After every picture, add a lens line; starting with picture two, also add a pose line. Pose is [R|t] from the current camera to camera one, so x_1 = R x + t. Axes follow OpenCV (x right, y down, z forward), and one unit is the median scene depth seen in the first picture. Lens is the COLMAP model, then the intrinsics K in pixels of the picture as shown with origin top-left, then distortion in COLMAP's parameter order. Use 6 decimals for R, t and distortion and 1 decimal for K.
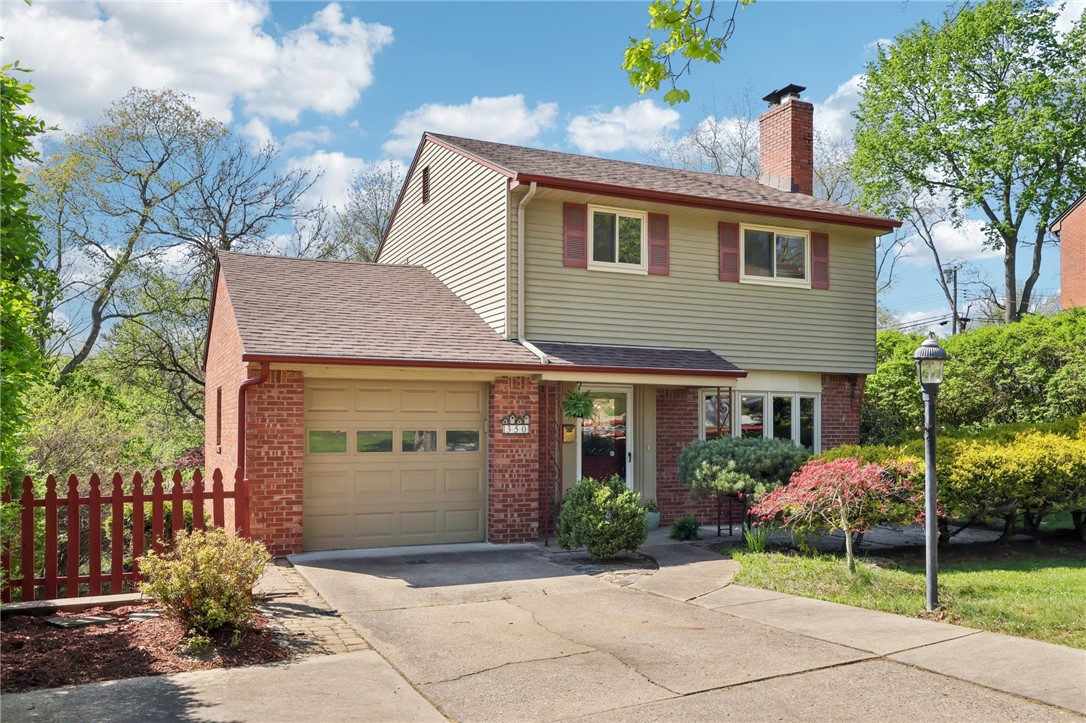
lens RADIAL K [[915.5, 0, 543.0], [0, 915.5, 361.5], [0, 0, 1]] dist [0.004404, 0.002891]
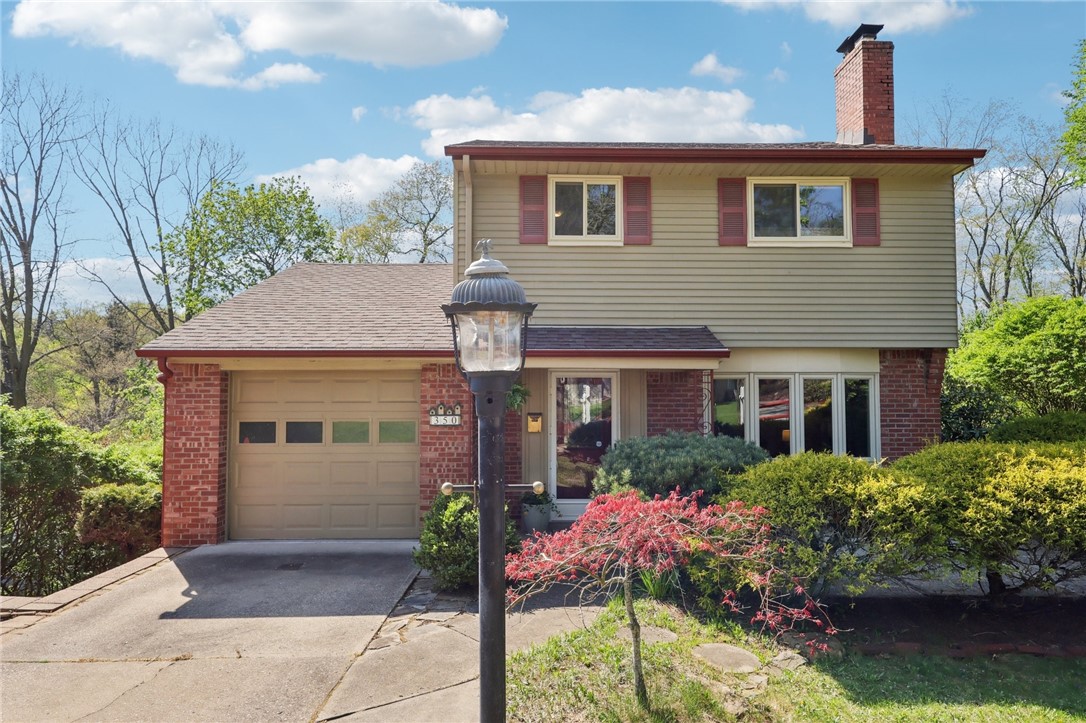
lens RADIAL K [[639.9, 0, 542.8], [0, 639.9, 346.3], [0, 0, 1]] dist [0.005686, 0.000888]
pose [[0.916925, -0.034775, -0.397541, 0.314705], [0.032282, 0.999395, -0.012964, 0.010077], [0.397752, -0.000946, 0.917493, 0.431342]]
